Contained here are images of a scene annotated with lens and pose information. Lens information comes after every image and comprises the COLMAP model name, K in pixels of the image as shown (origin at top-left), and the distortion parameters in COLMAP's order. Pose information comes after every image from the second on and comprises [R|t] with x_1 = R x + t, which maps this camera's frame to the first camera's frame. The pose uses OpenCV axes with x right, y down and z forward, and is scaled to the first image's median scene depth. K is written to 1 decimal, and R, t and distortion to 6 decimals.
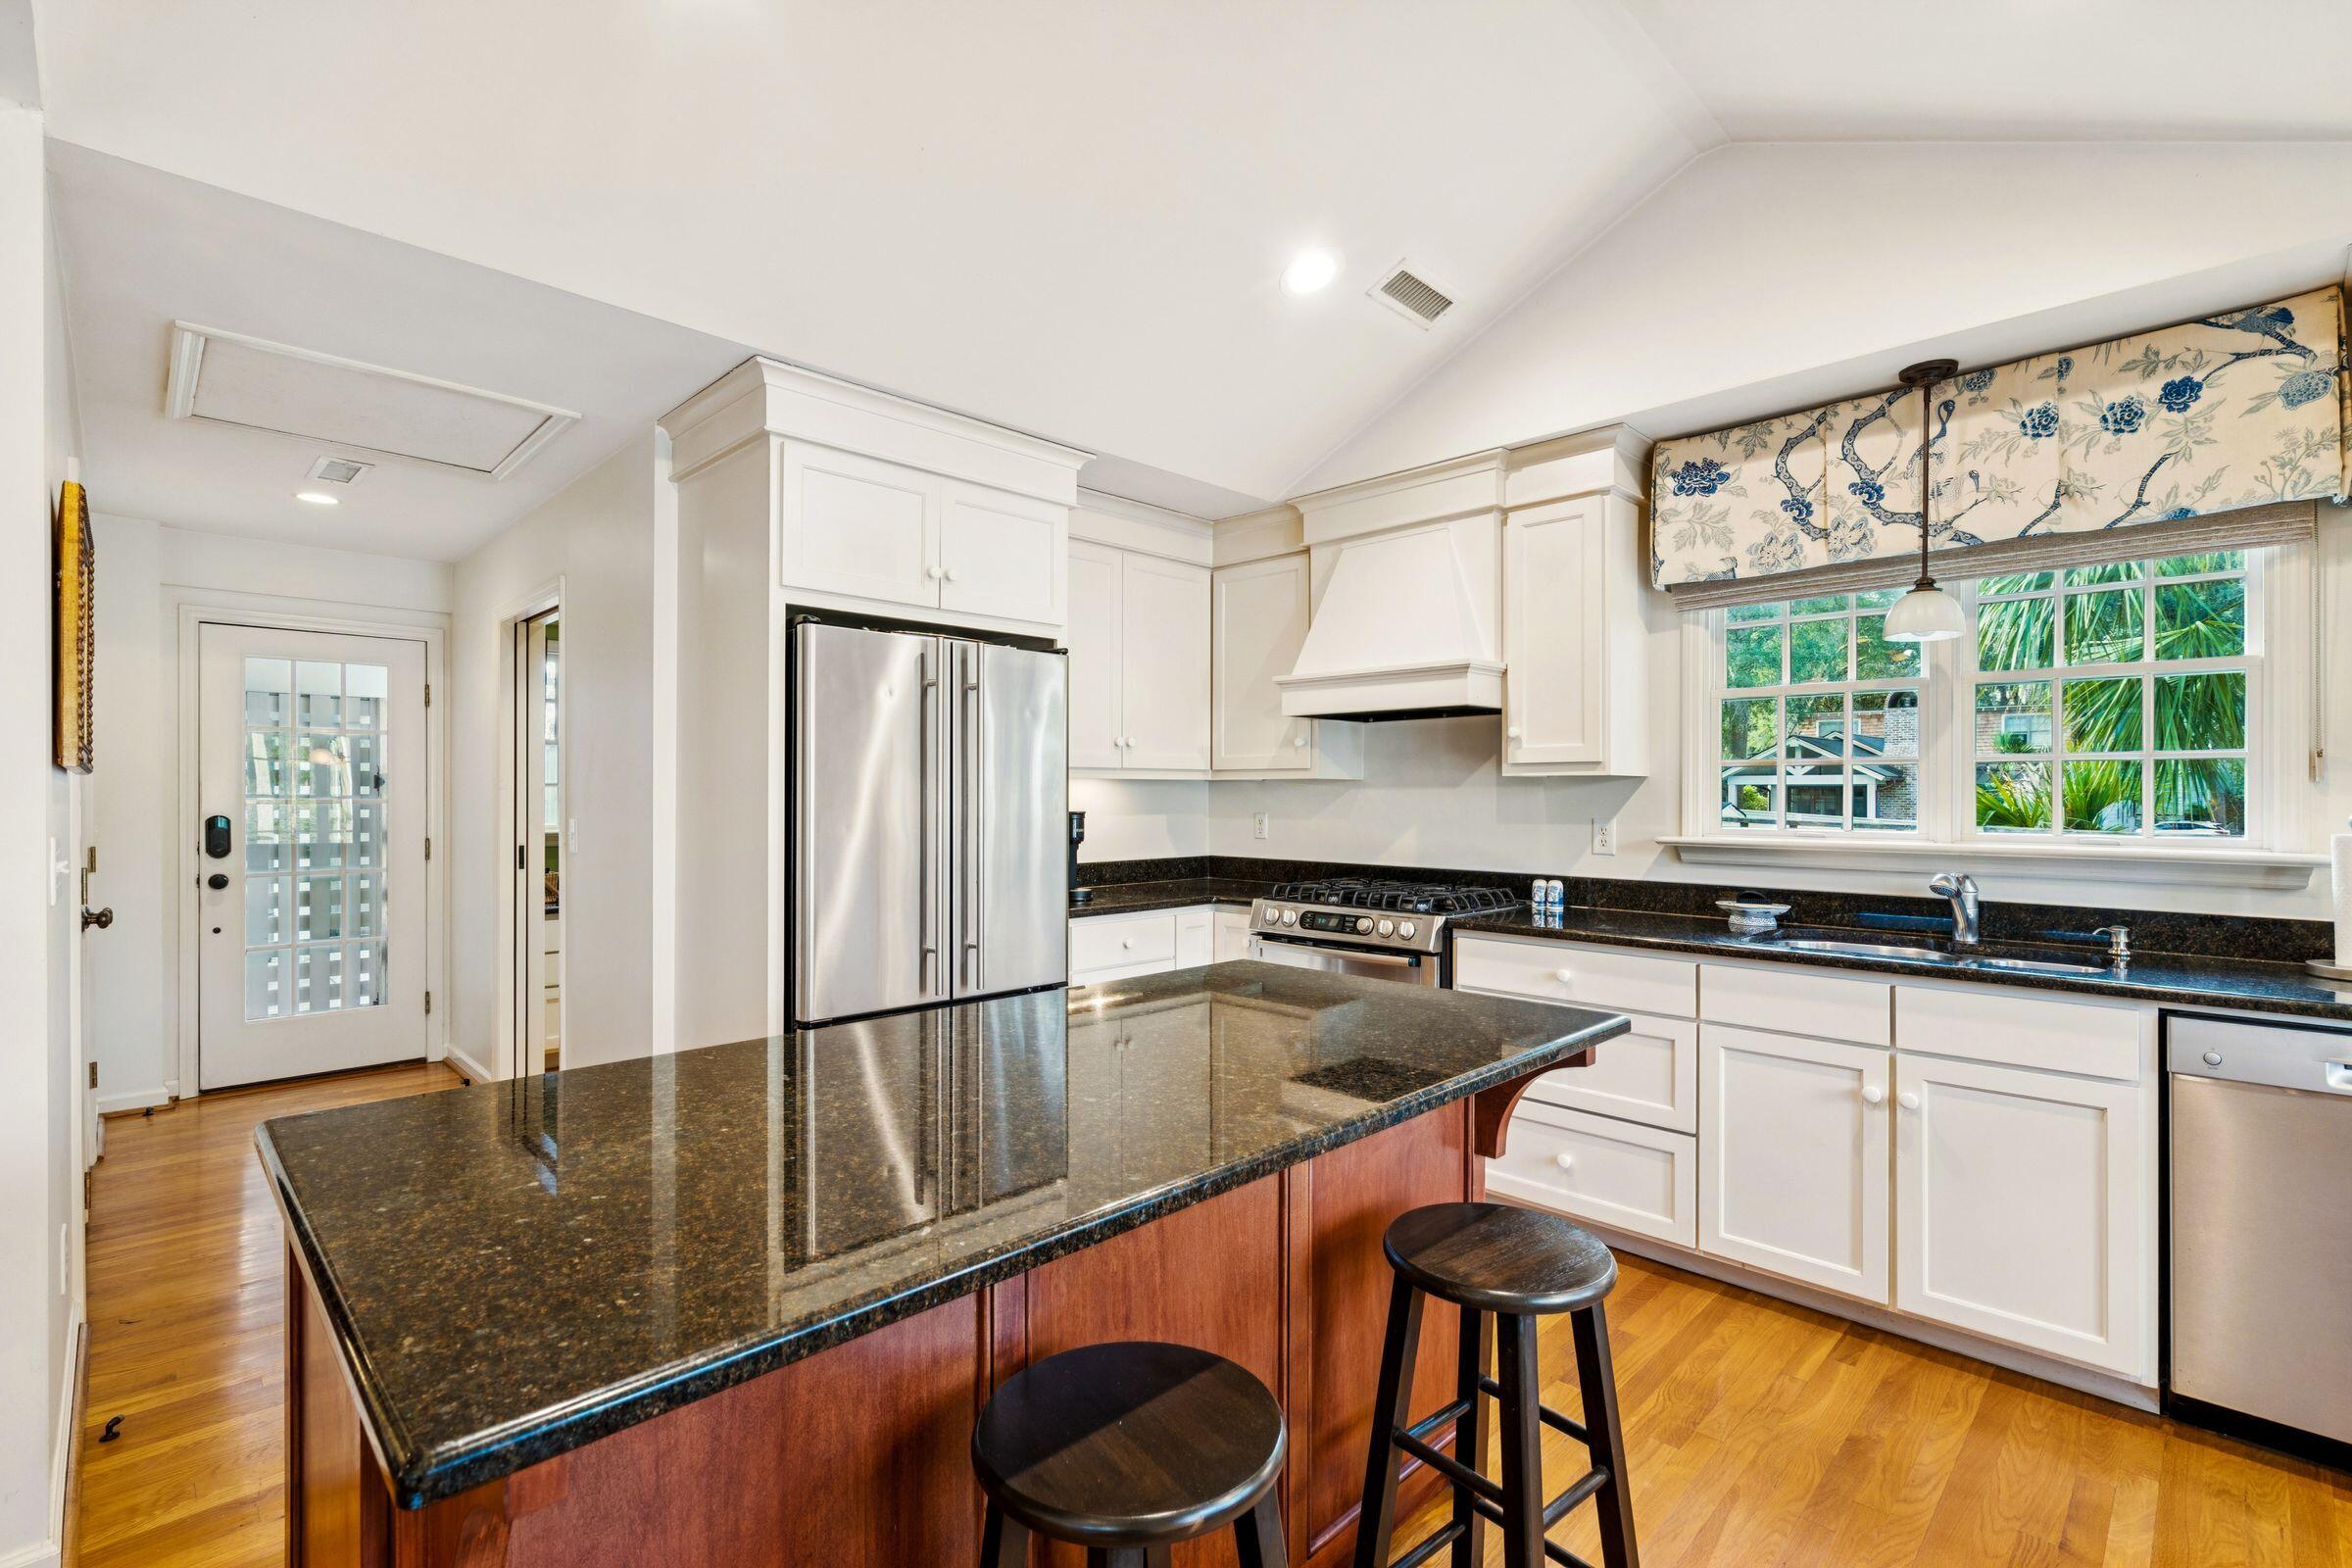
lens RADIAL K [[1068.0, 0, 1171.9], [0, 1068.0, 799.1], [0, 0, 1]] dist [0.002921, 0.001331]
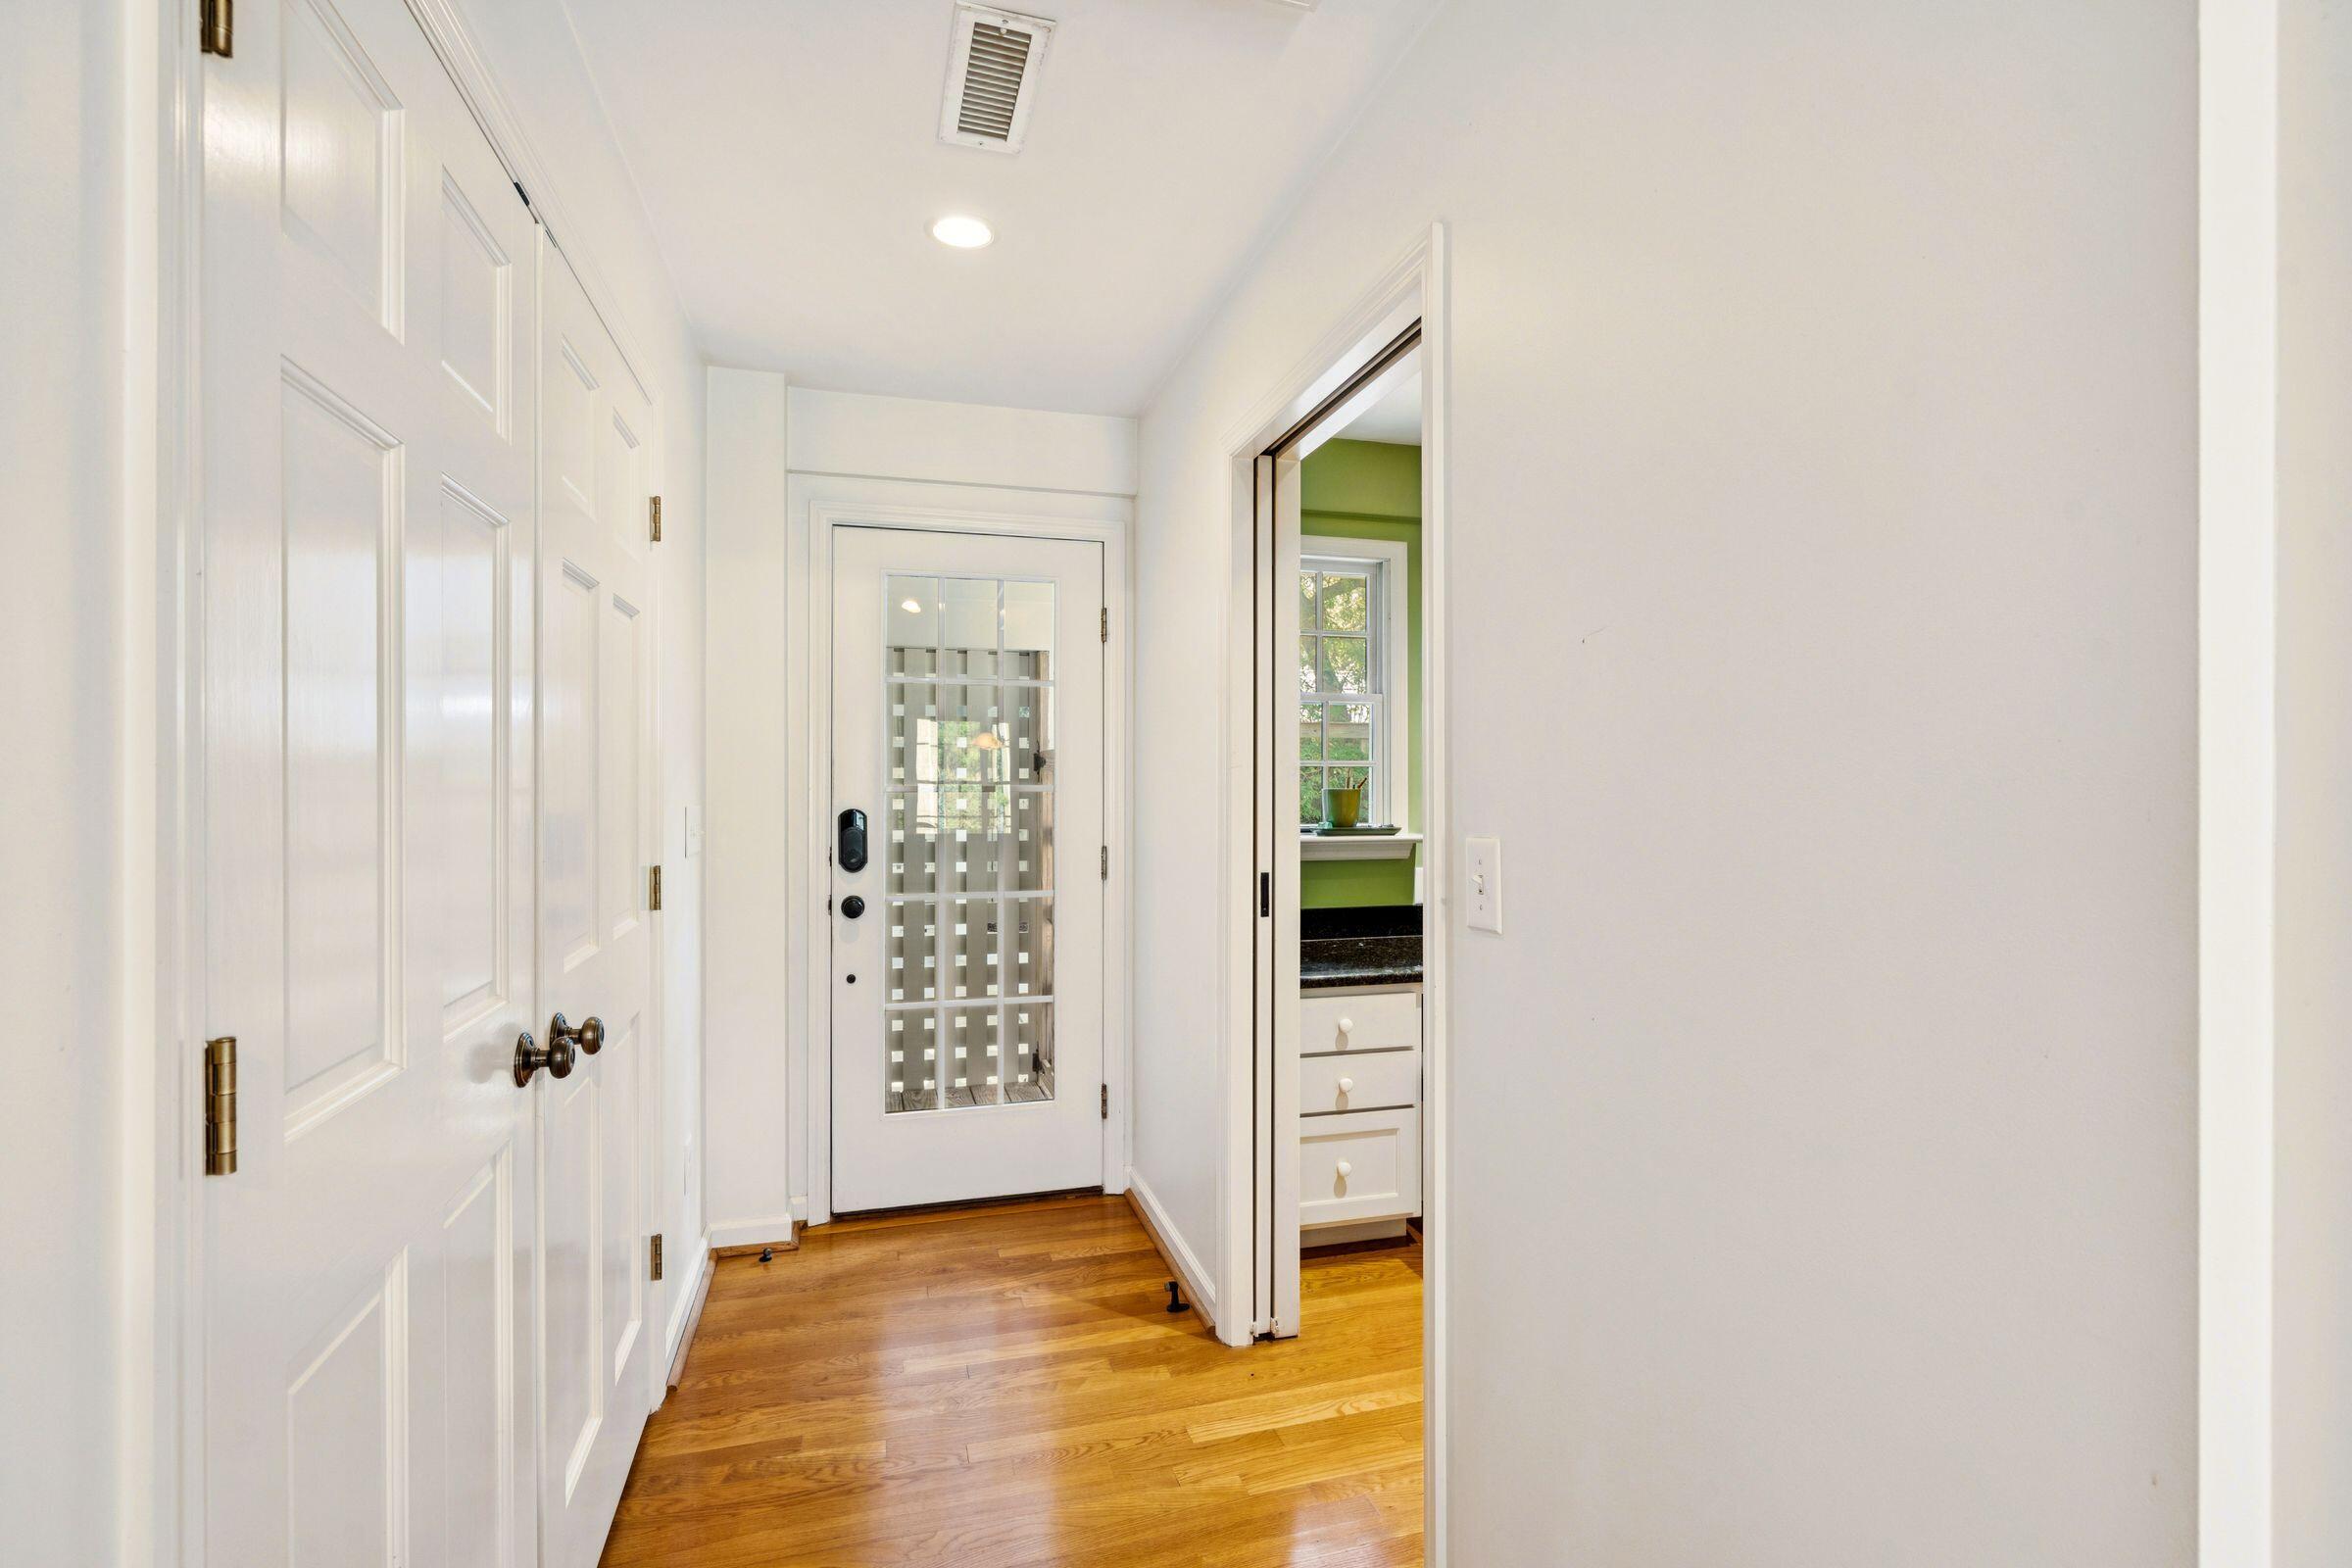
lens RADIAL K [[1068.4, 0, 1164.9], [0, 1068.4, 786.2], [0, 0, 1]] dist [-0.000104, 0.000637]
pose [[0.873097, 0.001982, -0.487542, -0.285939], [-0.001614, 0.999998, 0.001176, -0.000210], [0.487544, -0.000240, 0.873099, 0.372319]]
